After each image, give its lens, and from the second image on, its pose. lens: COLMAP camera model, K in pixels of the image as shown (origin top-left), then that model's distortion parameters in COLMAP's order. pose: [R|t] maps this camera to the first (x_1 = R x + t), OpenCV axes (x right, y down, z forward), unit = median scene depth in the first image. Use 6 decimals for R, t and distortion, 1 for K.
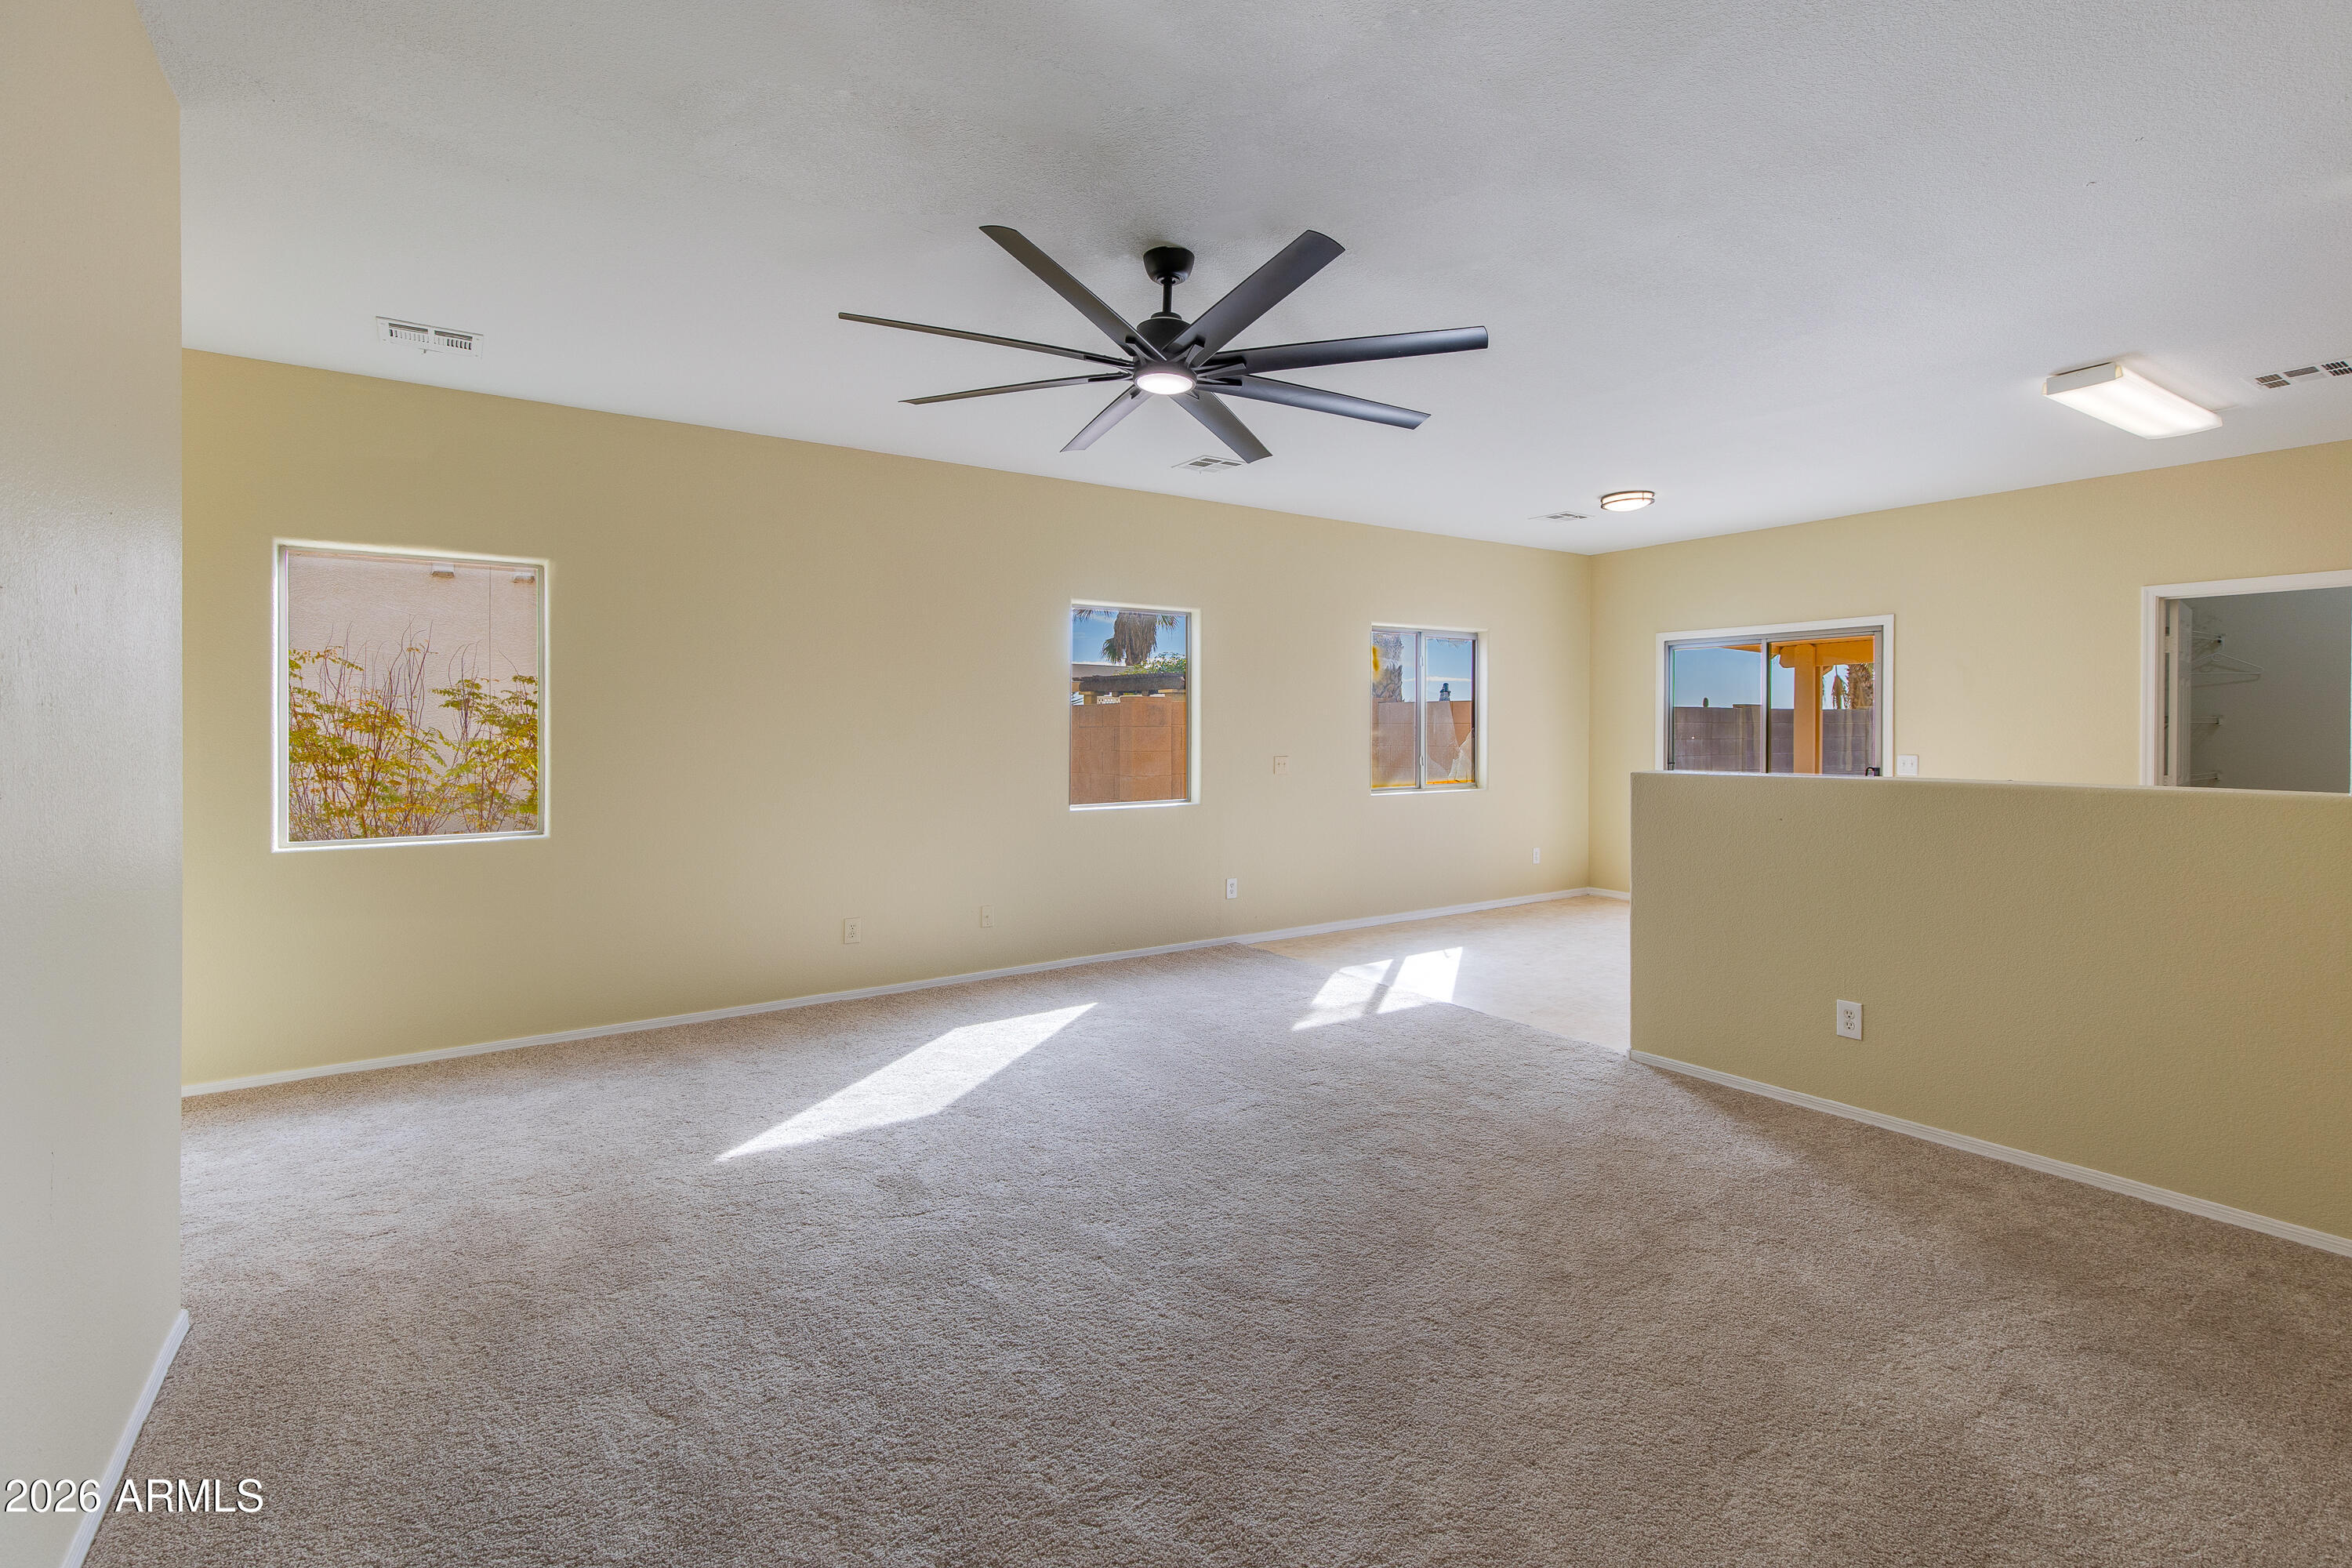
lens RADIAL K [[1076.0, 0, 1156.5], [0, 1076.0, 725.7], [0, 0, 1]] dist [0.003942, 0.001364]
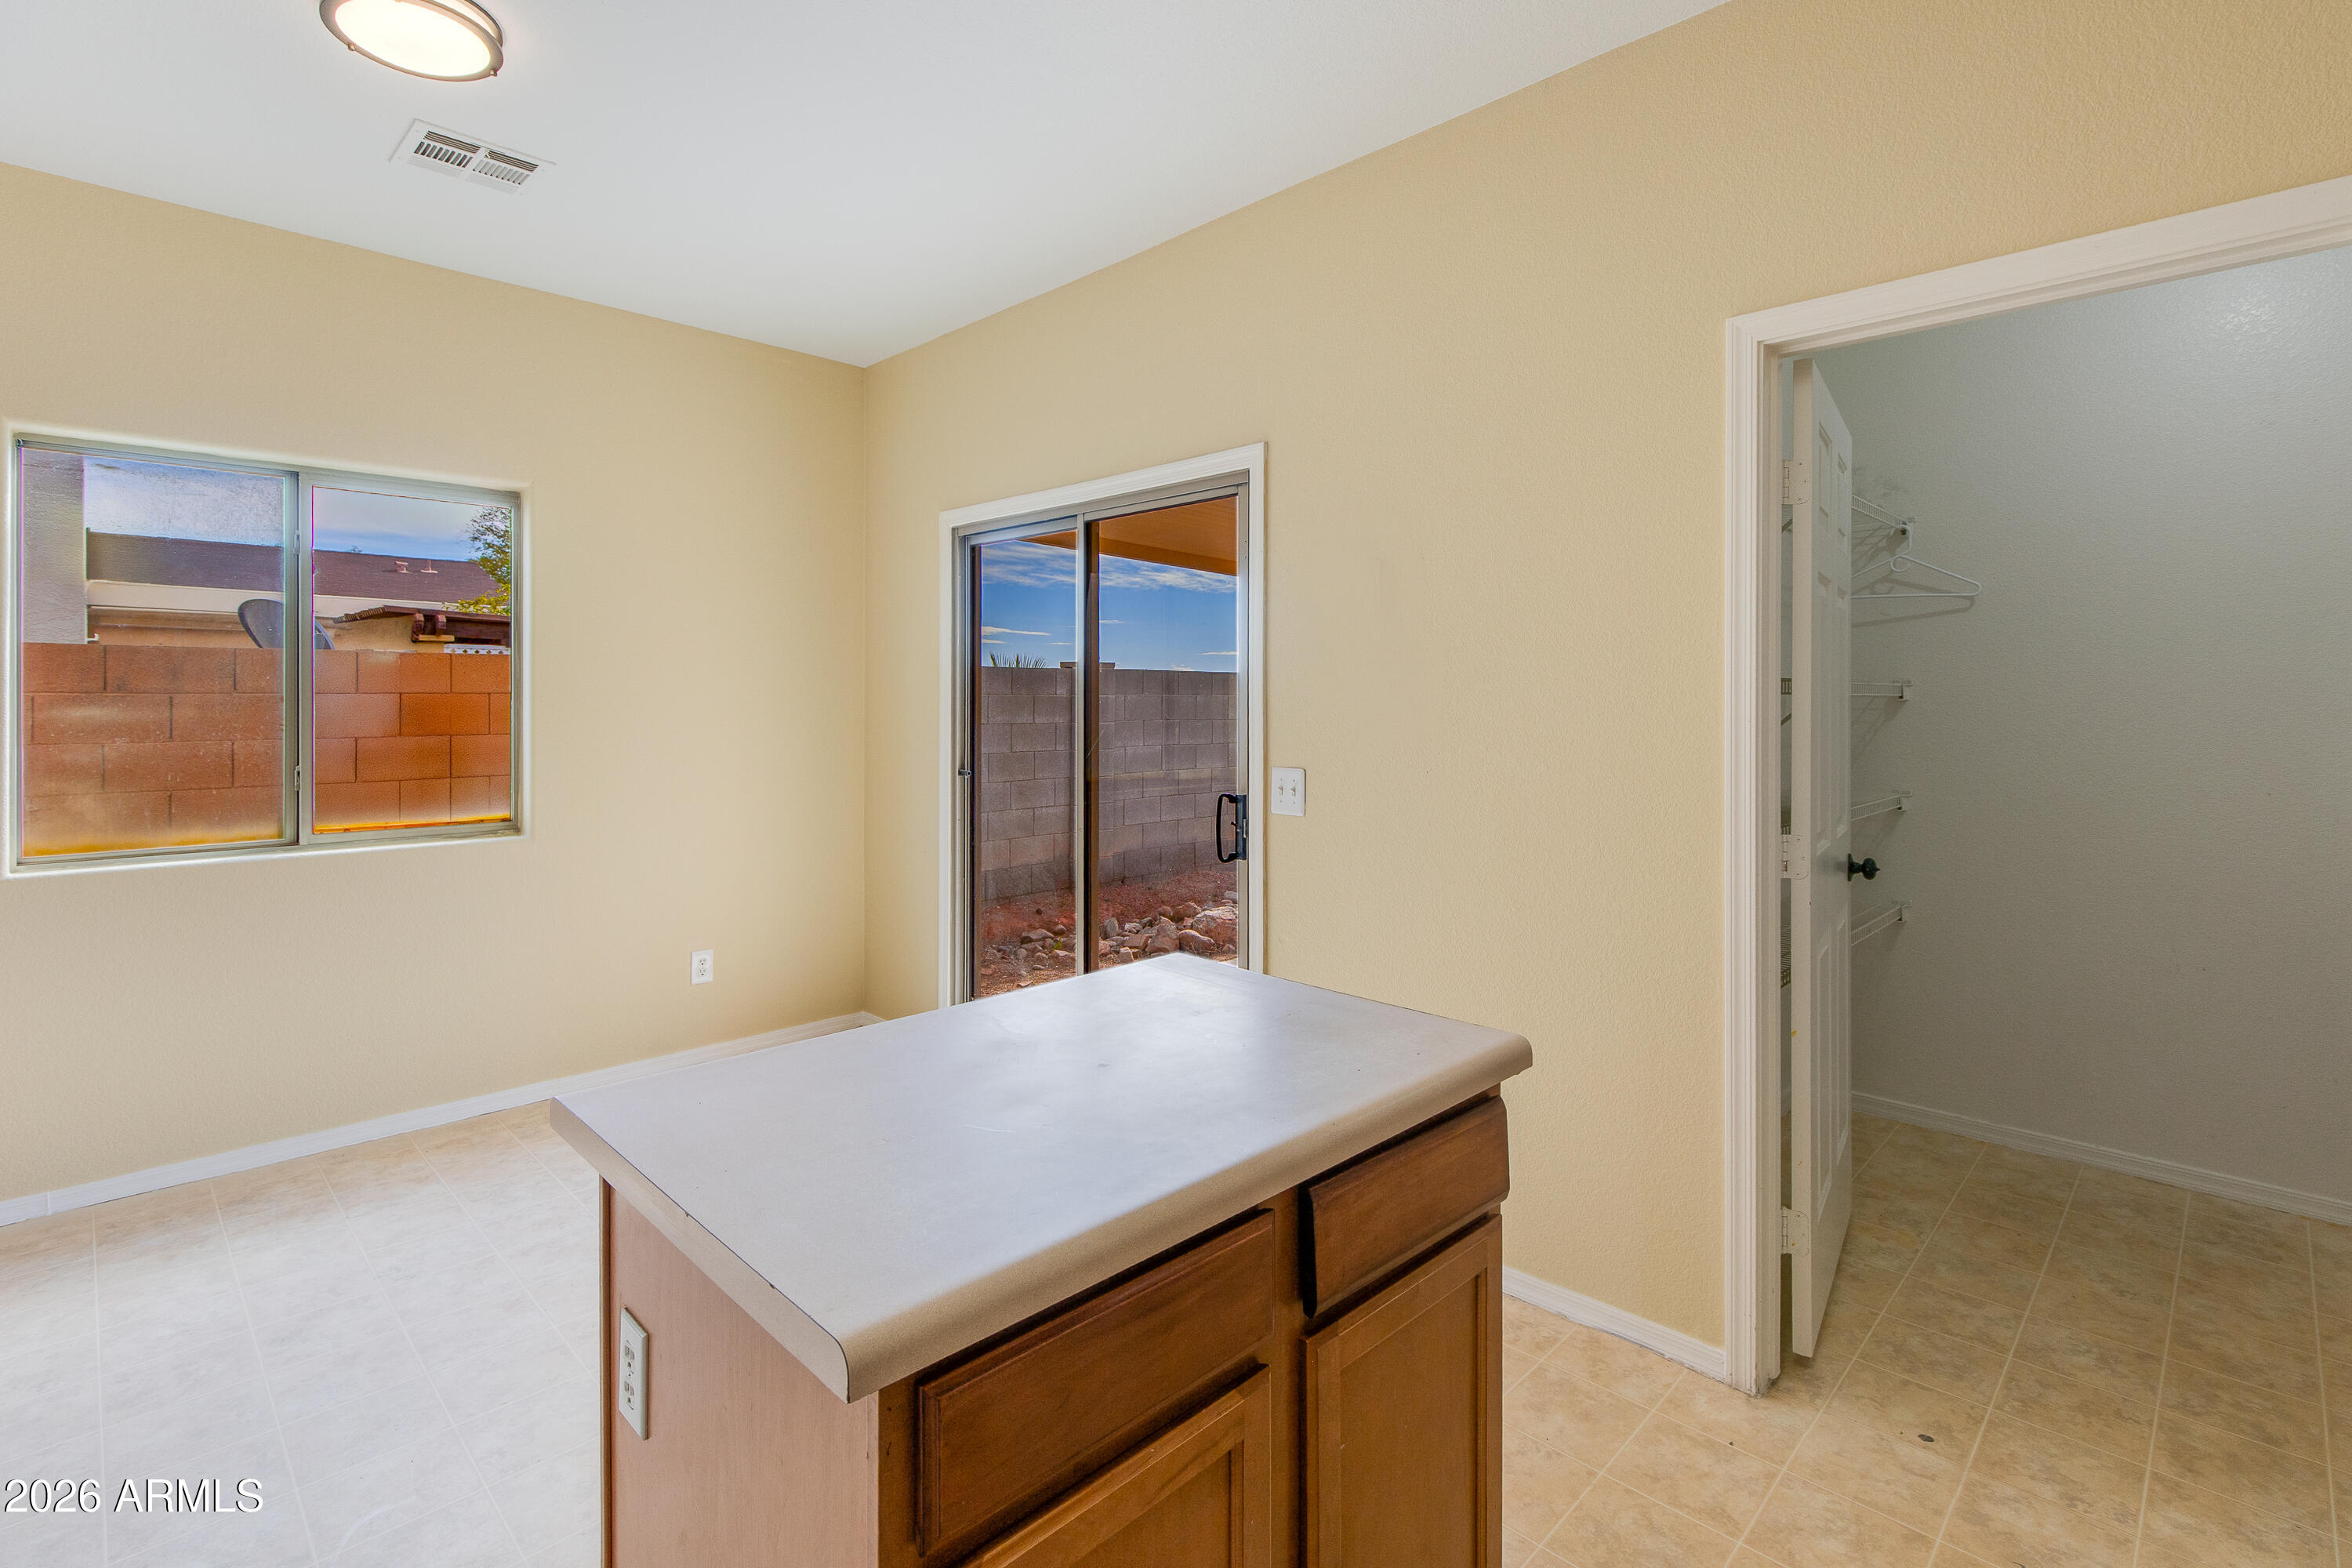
lens RADIAL K [[1076.0, 0, 1201.4], [0, 1076.0, 703.9], [0, 0, 1]] dist [0.003942, 0.001364]
pose [[0.979348, 0.007583, 0.202037, 0.521438], [-0.007022, 0.999969, -0.003492, 0.001715], [-0.202058, 0.002002, 0.979372, 0.533241]]
